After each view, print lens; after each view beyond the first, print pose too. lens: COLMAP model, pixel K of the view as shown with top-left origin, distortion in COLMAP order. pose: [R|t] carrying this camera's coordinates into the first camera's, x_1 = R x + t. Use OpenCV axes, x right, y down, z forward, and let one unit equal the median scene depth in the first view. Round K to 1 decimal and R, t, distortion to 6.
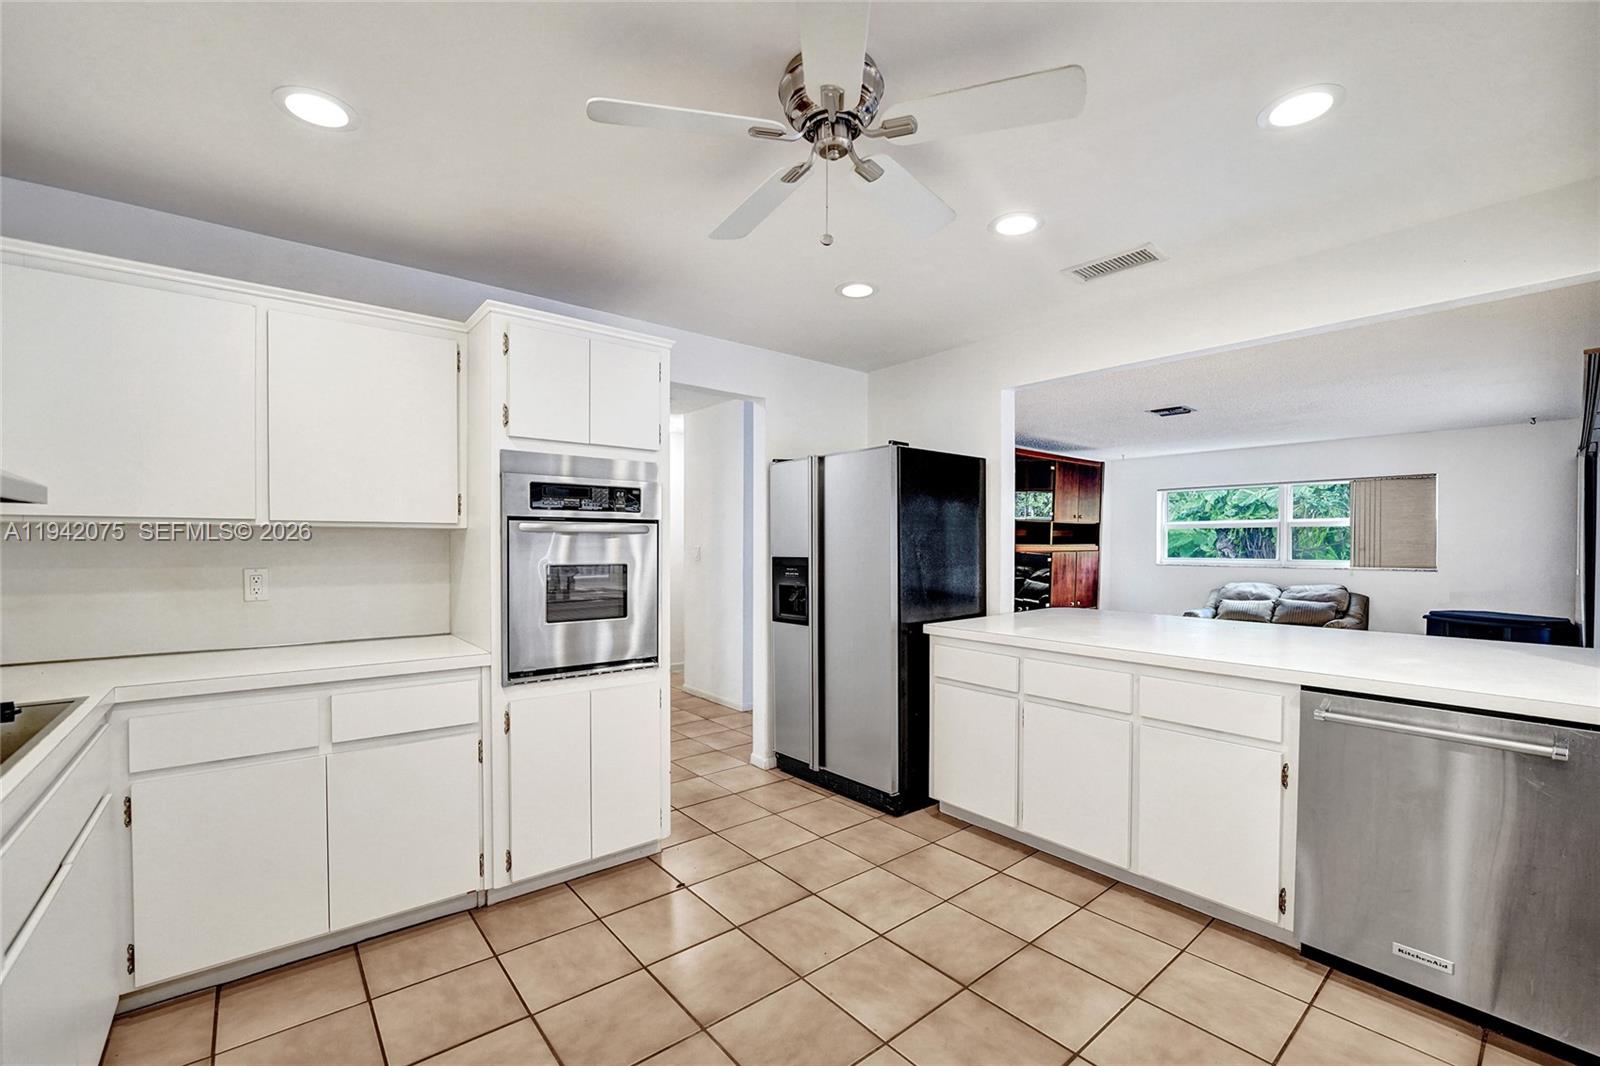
lens RADIAL K [[657.0, 0, 801.9], [0, 657.0, 546.0], [0, 0, 1]] dist [-0.029395, 0.004090]
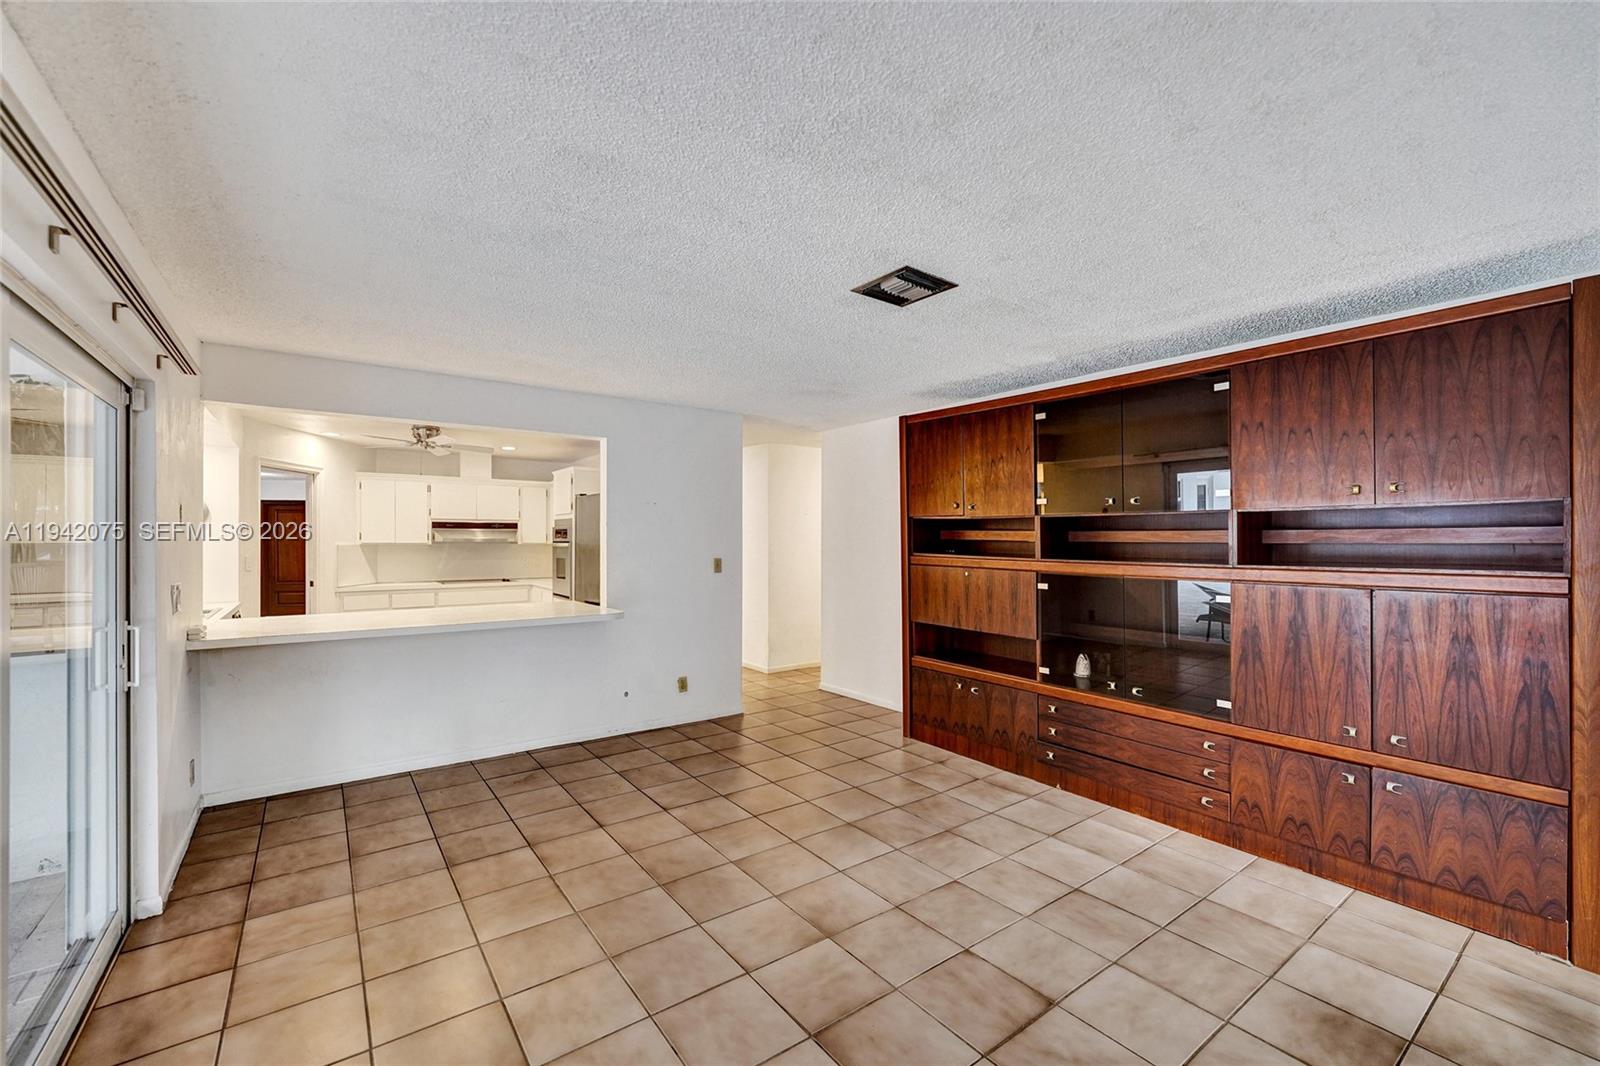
lens RADIAL K [[657.0, 0, 806.9], [0, 657.0, 540.2], [0, 0, 1]] dist [-0.029395, 0.004090]
pose [[-0.045299, -0.001300, -0.998973, 0.817328], [-0.006551, 0.999978, -0.001004, -0.015805], [0.998952, 0.006498, -0.045306, 0.741827]]
